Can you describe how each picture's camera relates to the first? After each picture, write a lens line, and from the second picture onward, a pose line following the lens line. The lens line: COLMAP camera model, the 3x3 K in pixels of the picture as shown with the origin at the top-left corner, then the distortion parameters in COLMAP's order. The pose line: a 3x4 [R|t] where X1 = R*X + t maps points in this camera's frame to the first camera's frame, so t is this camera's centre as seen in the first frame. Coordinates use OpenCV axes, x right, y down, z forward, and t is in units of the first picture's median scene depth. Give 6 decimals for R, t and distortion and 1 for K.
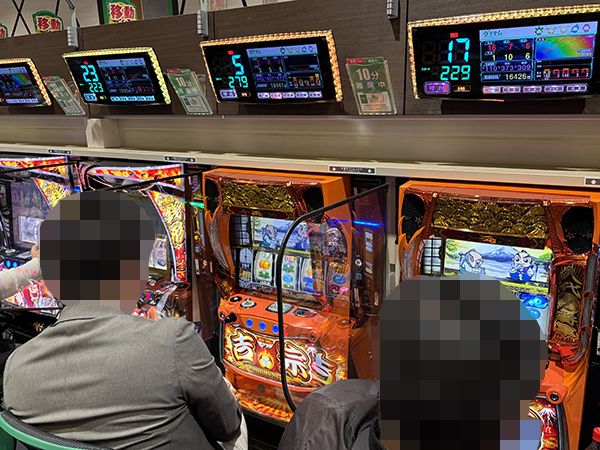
lens RADIAL K [[474.5, 0, 298.0], [0, 474.5, 219.5], [0, 0, 1]] dist [0.004146, 0.002413]
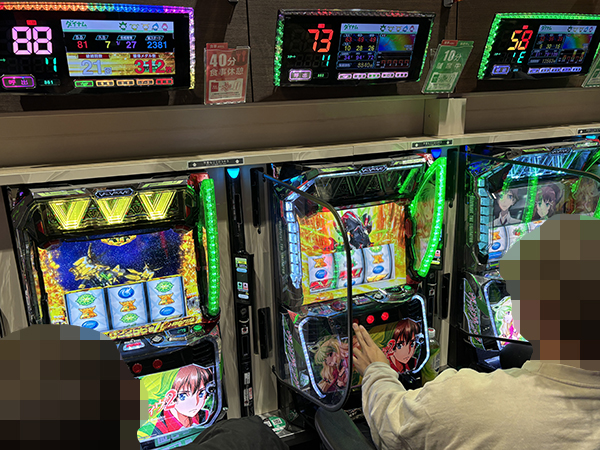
lens RADIAL K [[474.5, 0, 295.7], [0, 474.5, 228.6], [0, 0, 1]] dist [0.004146, 0.002413]
pose [[0.656581, -0.223337, 0.720432, -0.667372], [0.203388, 0.972199, 0.116025, -0.078612], [-0.726316, 0.070348, 0.683751, 0.358961]]
